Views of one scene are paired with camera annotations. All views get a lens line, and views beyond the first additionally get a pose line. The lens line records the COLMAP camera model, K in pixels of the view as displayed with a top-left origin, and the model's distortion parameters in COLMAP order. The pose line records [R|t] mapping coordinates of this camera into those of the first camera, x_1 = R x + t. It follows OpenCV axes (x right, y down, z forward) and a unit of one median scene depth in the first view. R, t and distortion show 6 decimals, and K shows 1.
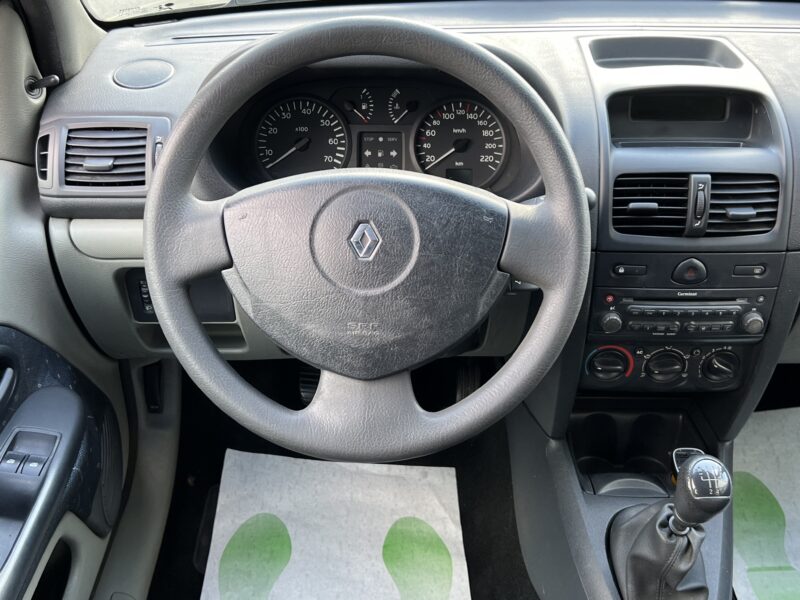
lens RADIAL K [[918.7, 0, 400.0], [0, 918.7, 300.0], [0, 0, 1]] dist [0.174516, -0.526805]
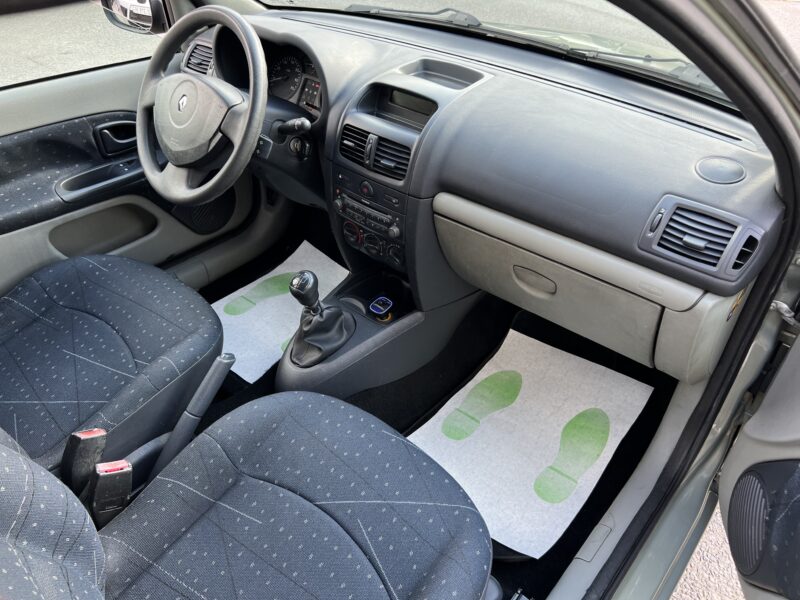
lens RADIAL K [[602.7, 0, 400.0], [0, 602.7, 300.0], [0, 0, 1]] dist [0.077699, -0.115952]
pose [[0.740090, 0.413828, -0.530108, 1.054007], [-0.358936, 0.909659, 0.209009, -0.101060], [0.568711, 0.035589, 0.821767, 0.067892]]
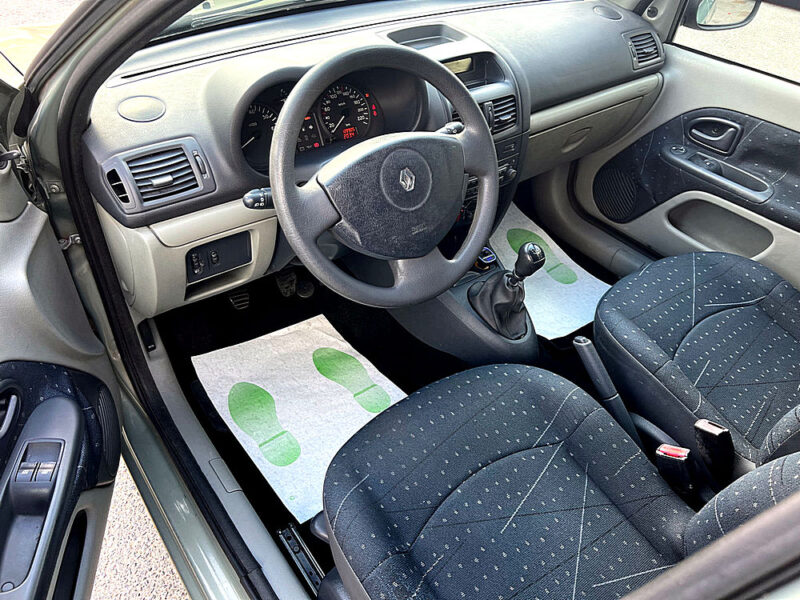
lens RADIAL K [[610.5, 0, 399.6], [0, 610.5, 303.9], [0, 0, 1]] dist [0.069002, -0.109894]
pose [[0.800873, -0.358679, 0.479532, -0.531467], [0.267061, 0.930662, 0.250093, -0.106963], [-0.535985, -0.072228, 0.841132, 0.016918]]
